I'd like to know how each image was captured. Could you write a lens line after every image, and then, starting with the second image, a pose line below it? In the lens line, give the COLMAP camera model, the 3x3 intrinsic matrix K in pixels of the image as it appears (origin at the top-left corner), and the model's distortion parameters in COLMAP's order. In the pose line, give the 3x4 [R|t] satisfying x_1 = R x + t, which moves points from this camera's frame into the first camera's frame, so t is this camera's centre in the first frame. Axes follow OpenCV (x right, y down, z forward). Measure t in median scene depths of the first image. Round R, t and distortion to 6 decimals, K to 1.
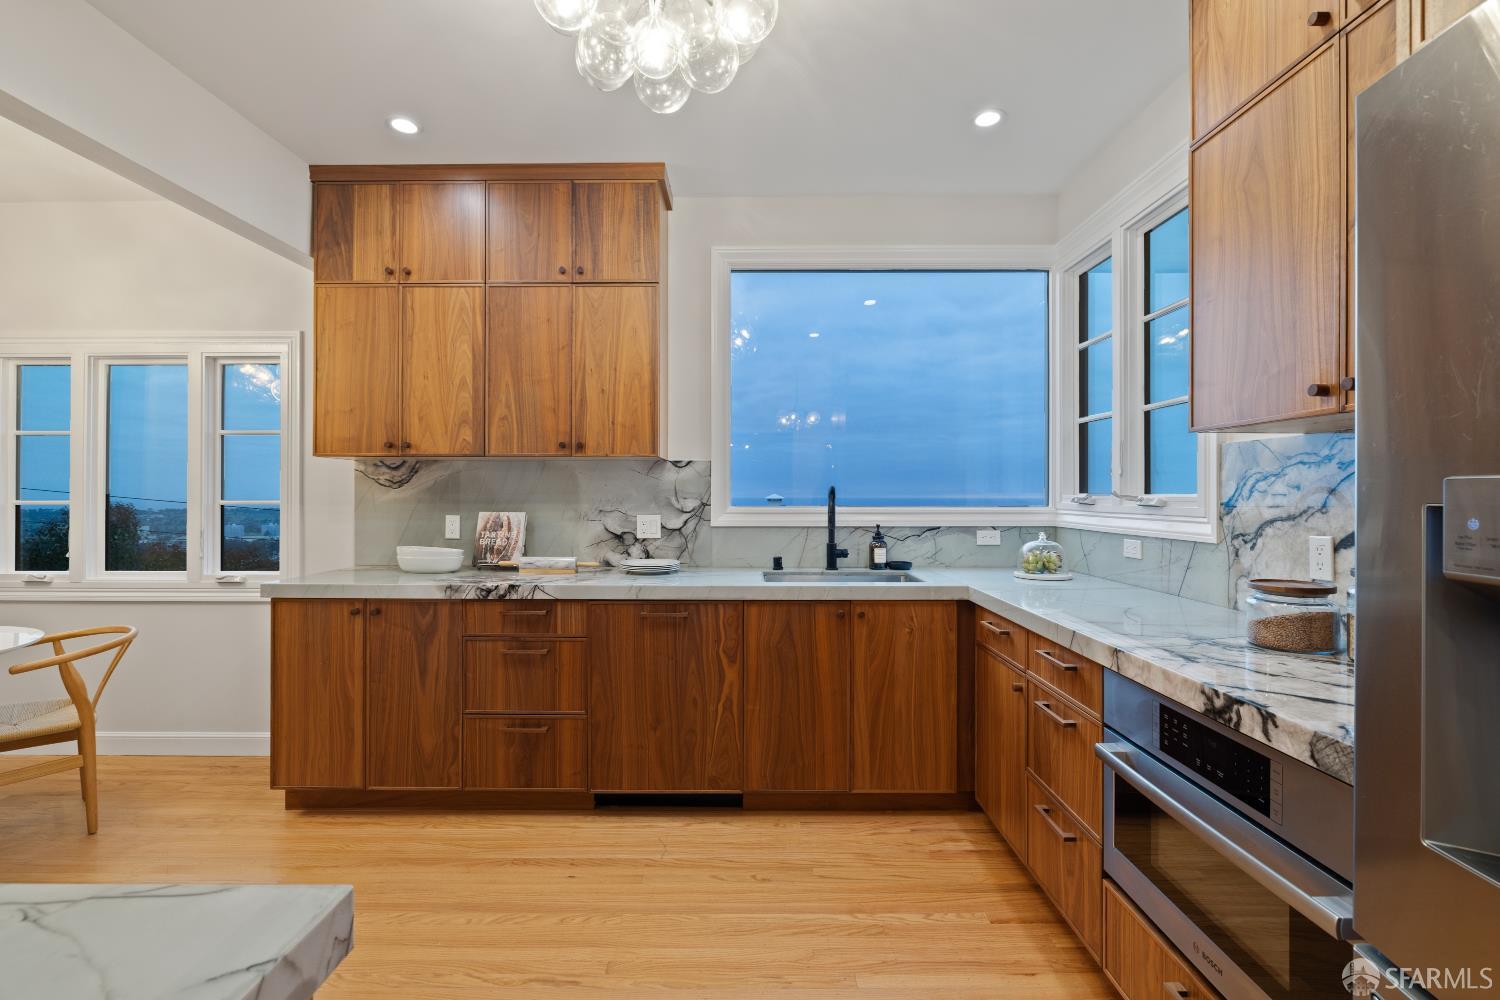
lens RADIAL K [[676.3, 0, 745.0], [0, 676.3, 496.0], [0, 0, 1]] dist [-0.006458, 0.000447]
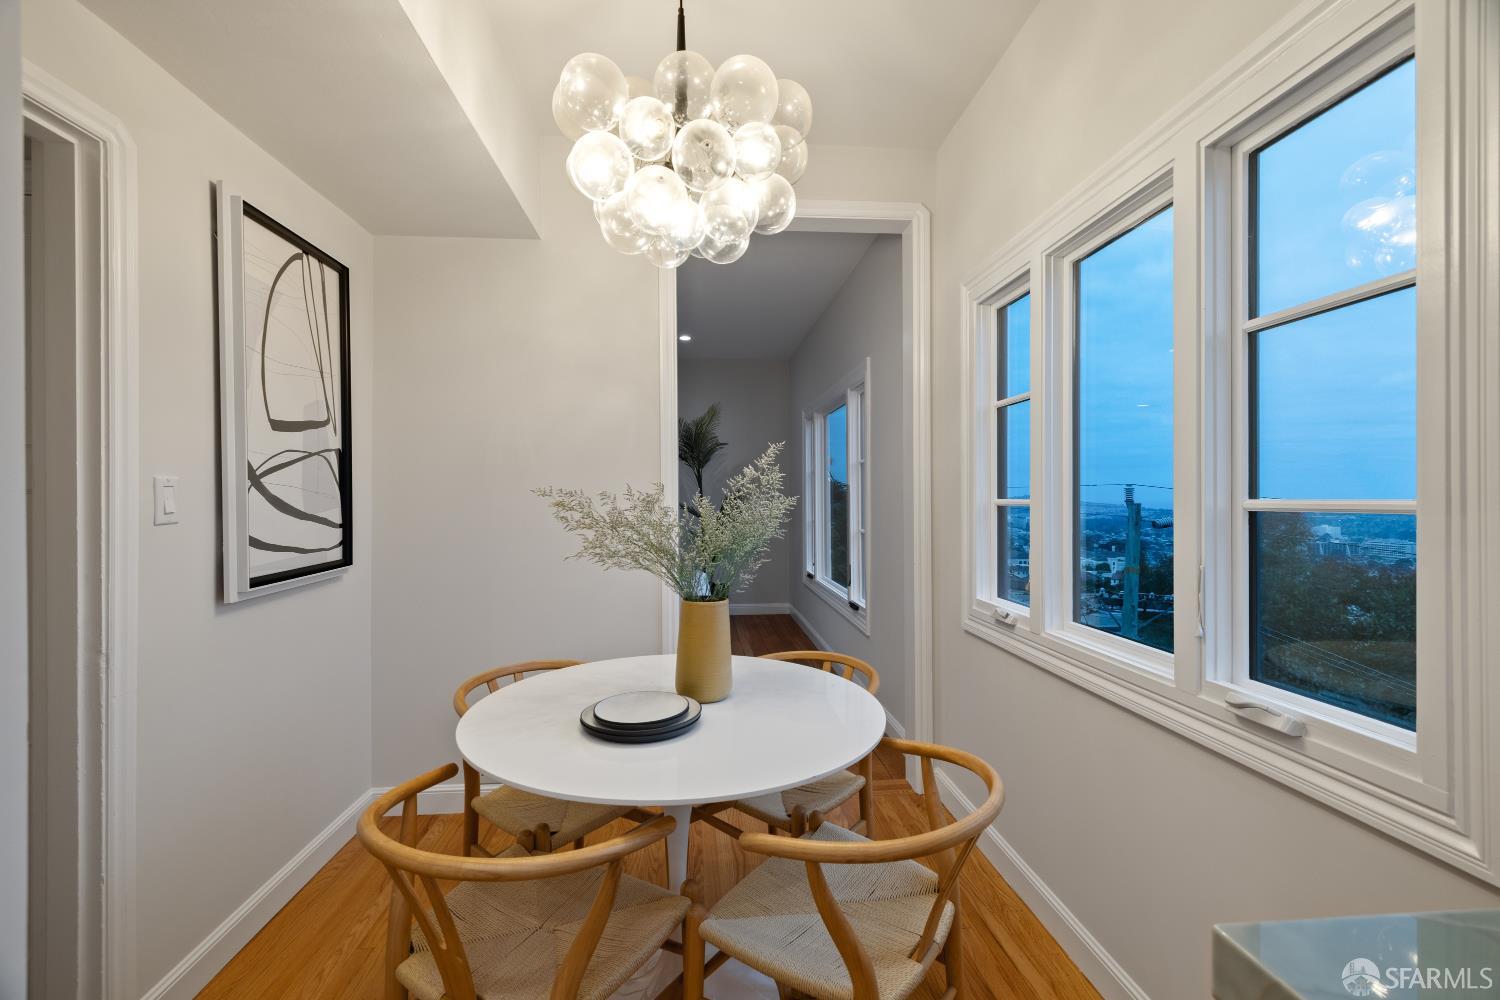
lens RADIAL K [[637.7, 0, 745.6], [0, 637.7, 497.9], [0, 0, 1]] dist [0.004971, 0.000534]
pose [[0.095134, 0.002105, -0.995462, -0.440188], [-0.001154, 0.999997, 0.002004, 0.004920], [0.995464, 0.000958, 0.095136, 0.680064]]
